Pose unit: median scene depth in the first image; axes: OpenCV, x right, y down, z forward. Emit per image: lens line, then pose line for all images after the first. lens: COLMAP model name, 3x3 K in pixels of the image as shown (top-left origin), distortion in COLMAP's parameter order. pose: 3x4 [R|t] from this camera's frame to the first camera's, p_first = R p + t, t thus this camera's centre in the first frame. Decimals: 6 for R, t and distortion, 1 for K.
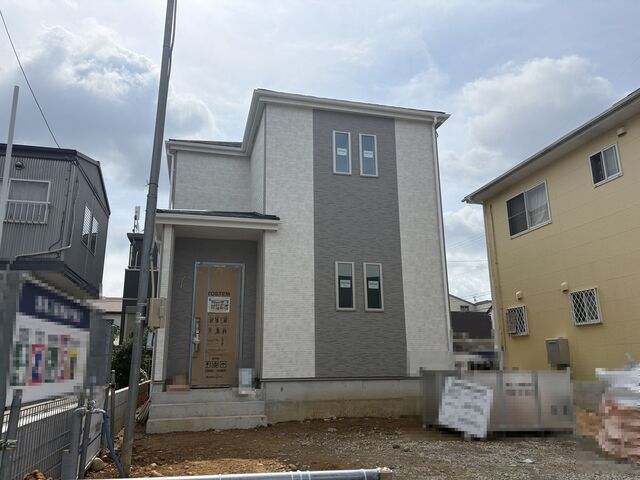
lens RADIAL K [[489.8, 0, 319.9], [0, 489.8, 239.0], [0, 0, 1]] dist [0.035633, -0.011813]
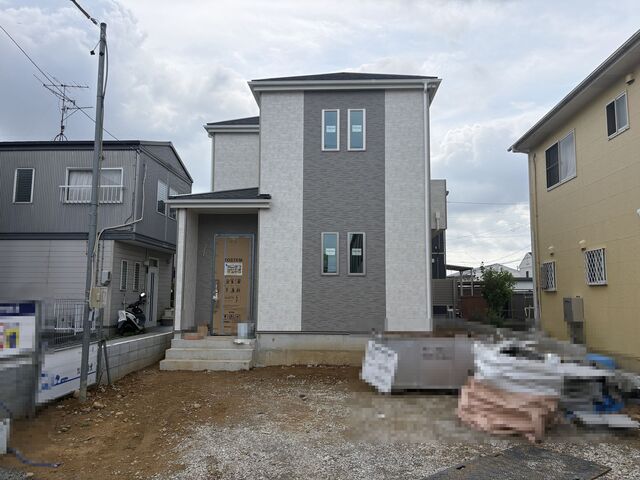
lens RADIAL K [[489.8, 0, 318.1], [0, 489.8, 243.2], [0, 0, 1]] dist [0.035633, -0.011813]
pose [[0.952623, -0.014521, -0.303806, 0.348806], [0.059331, 0.988543, 0.138788, -0.082374], [0.298310, -0.150238, 0.942571, -0.070040]]
